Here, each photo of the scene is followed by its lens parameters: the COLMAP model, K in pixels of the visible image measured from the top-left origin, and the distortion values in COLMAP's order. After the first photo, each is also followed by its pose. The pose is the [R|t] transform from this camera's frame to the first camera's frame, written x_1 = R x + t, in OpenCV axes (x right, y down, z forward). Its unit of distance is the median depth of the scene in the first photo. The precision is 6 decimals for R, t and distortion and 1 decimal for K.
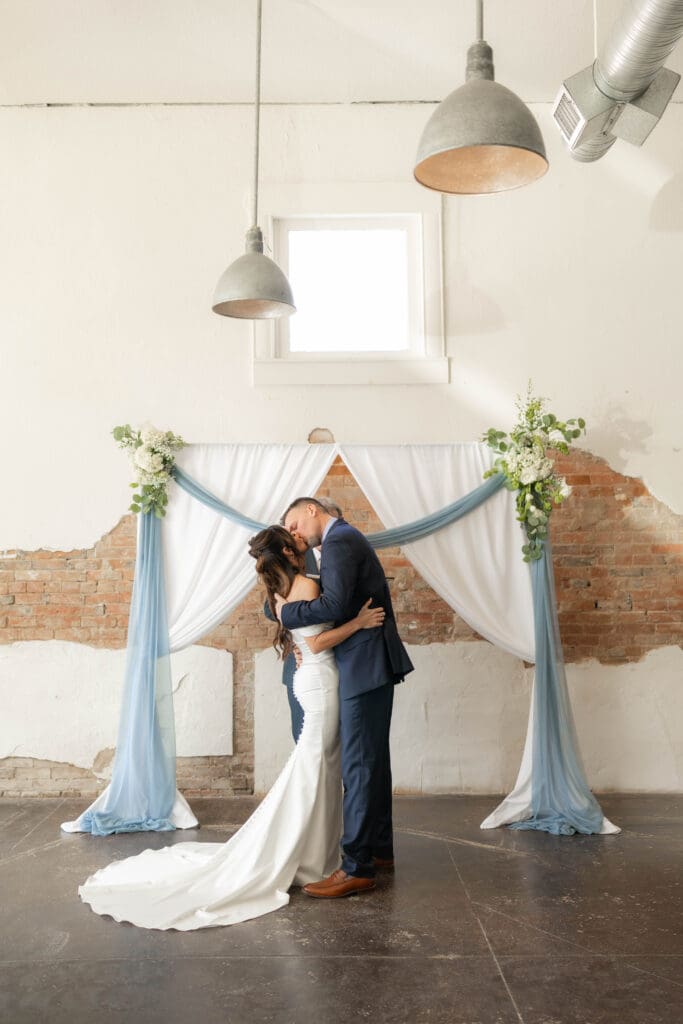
lens RADIAL K [[955.6, 0, 337.8], [0, 955.6, 516.6], [0, 0, 1]] dist [0.001412, -0.034585]
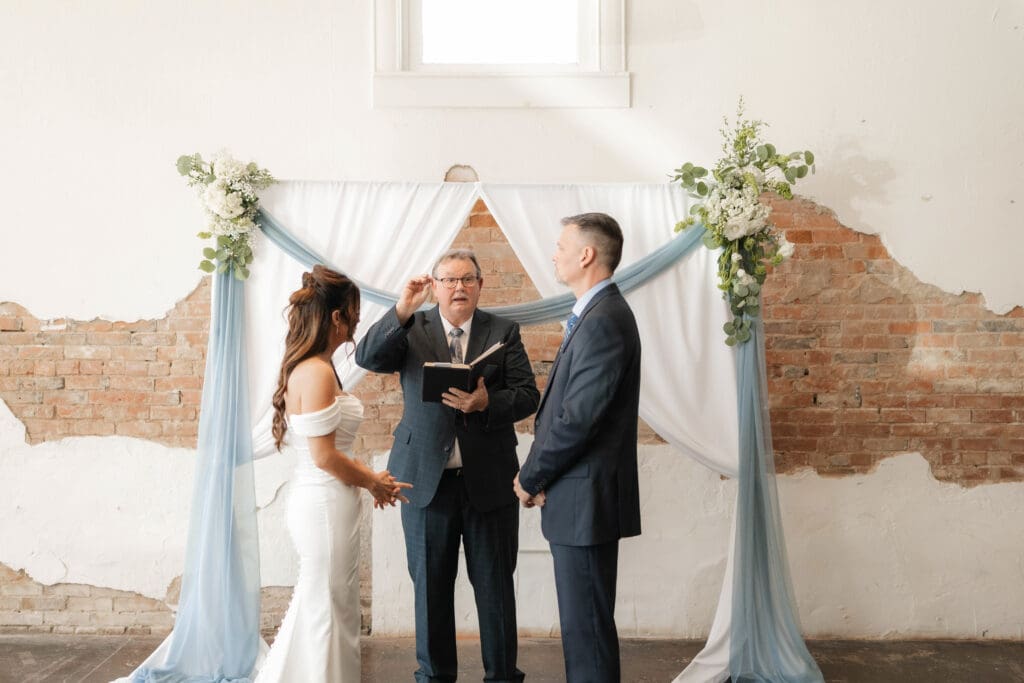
lens RADIAL K [[941.7, 0, 508.0], [0, 941.7, 339.1], [0, 0, 1]] dist [0.002215, -0.021287]
pose [[0.999893, 0.012367, -0.007836, 0.029694], [-0.011882, 0.998177, 0.059174, 0.001642], [0.008553, -0.059074, 0.998217, 0.261762]]
